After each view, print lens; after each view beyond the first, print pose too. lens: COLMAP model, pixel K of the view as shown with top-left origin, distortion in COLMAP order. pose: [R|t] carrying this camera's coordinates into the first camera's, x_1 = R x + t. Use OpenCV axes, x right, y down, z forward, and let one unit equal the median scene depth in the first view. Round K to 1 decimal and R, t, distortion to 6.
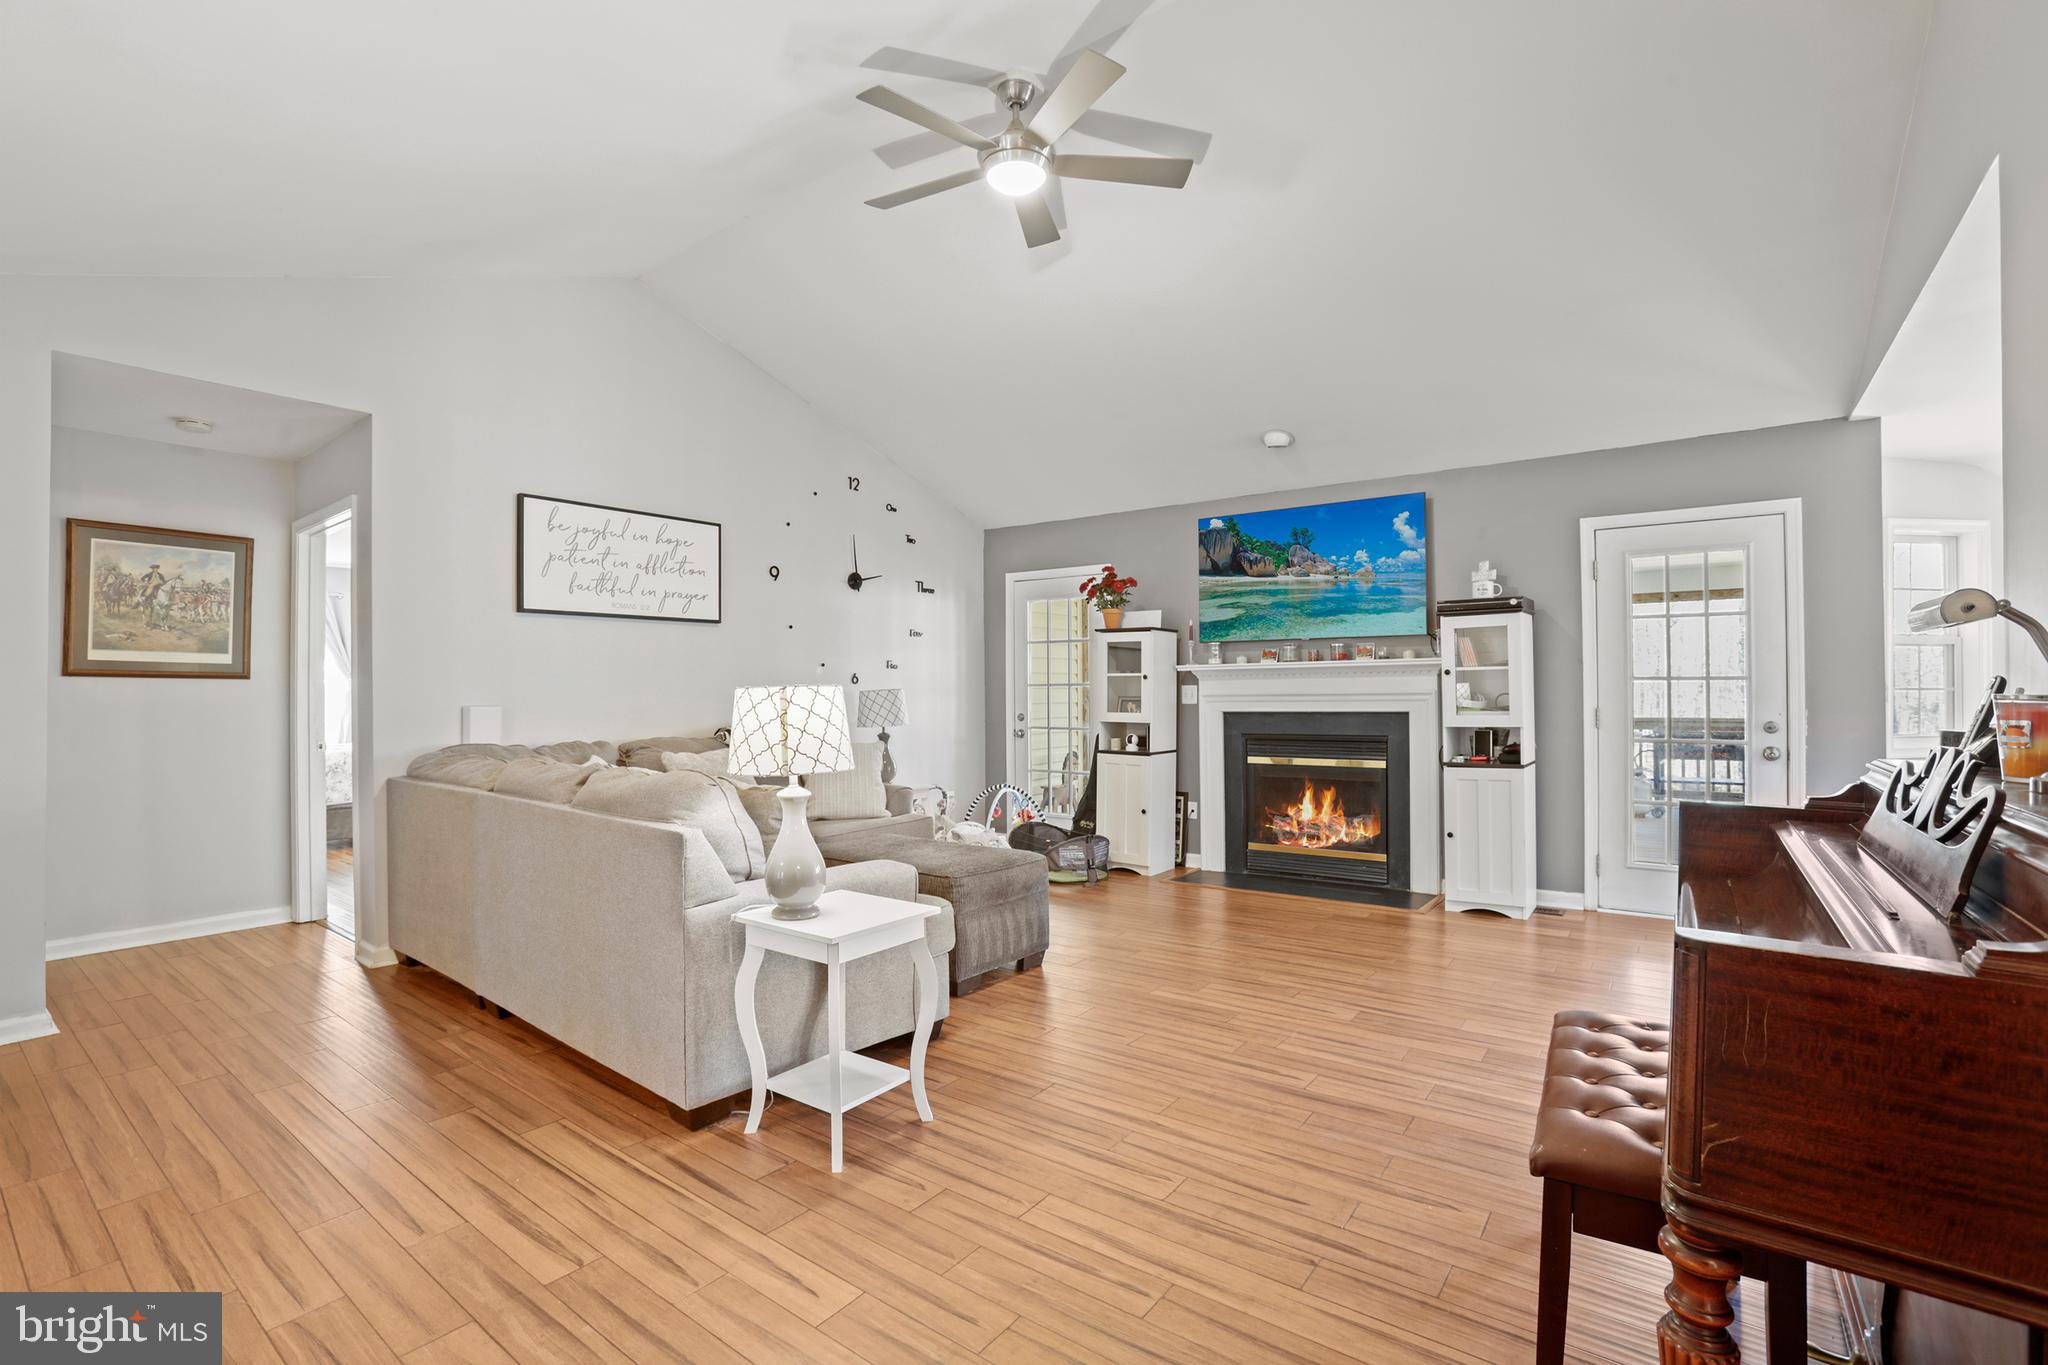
lens RADIAL K [[906.7, 0, 1027.4], [0, 906.7, 697.9], [0, 0, 1]] dist [0.001843, 0.000715]
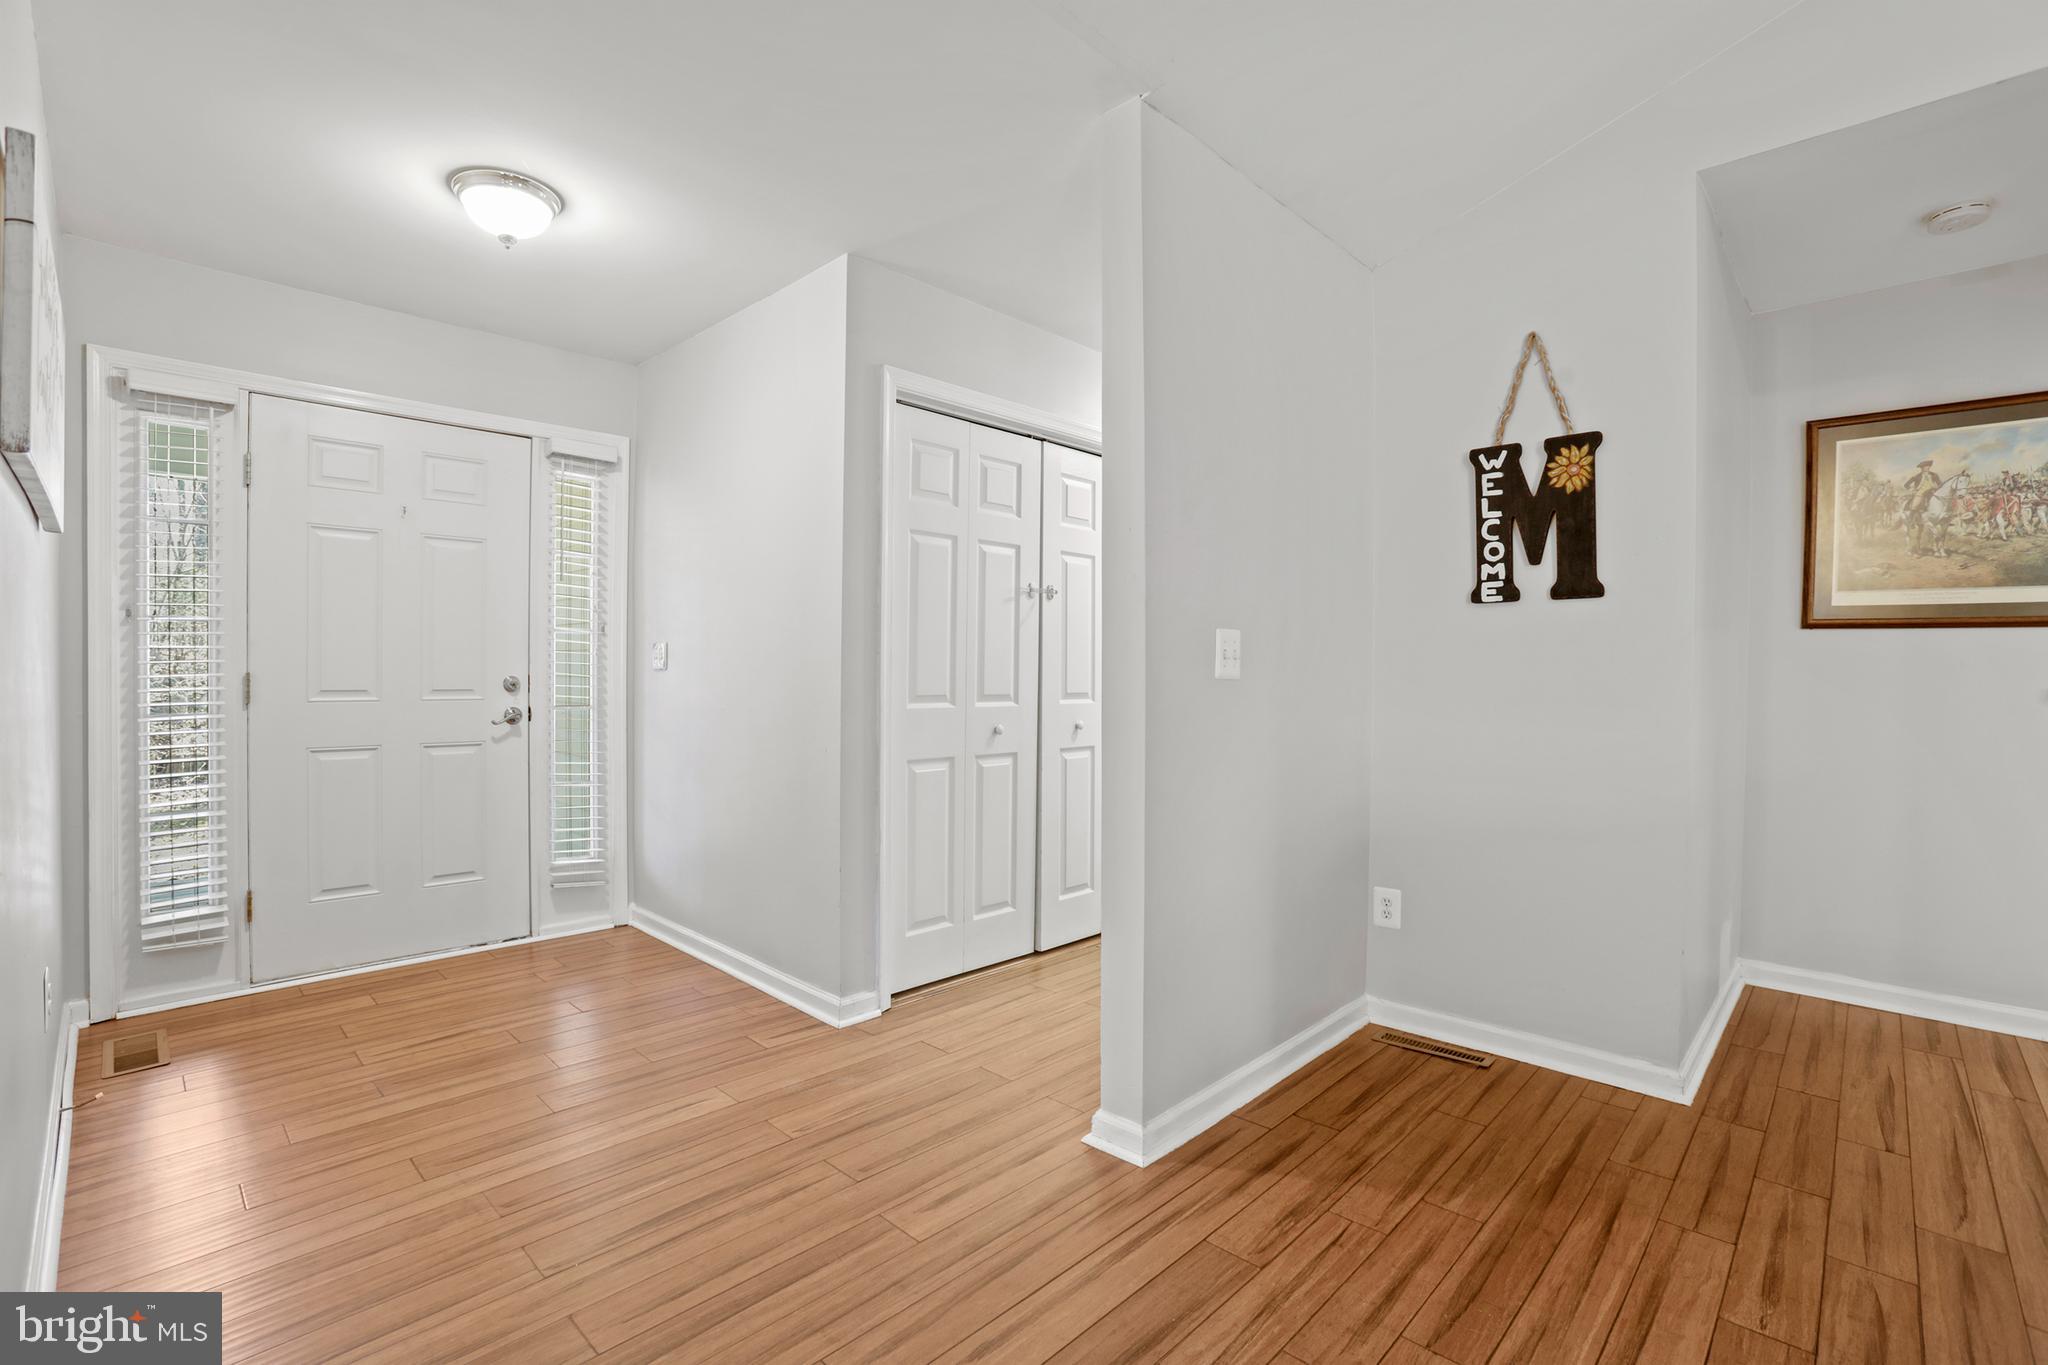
lens RADIAL K [[906.7, 0, 1023.4], [0, 906.7, 679.0], [0, 0, 1]] dist [0.001843, 0.000715]
pose [[-0.106532, 0.011456, -0.994243, -0.210584], [-0.009461, 0.999877, 0.012535, 0.014375], [0.994264, 0.010742, -0.106411, 0.404415]]
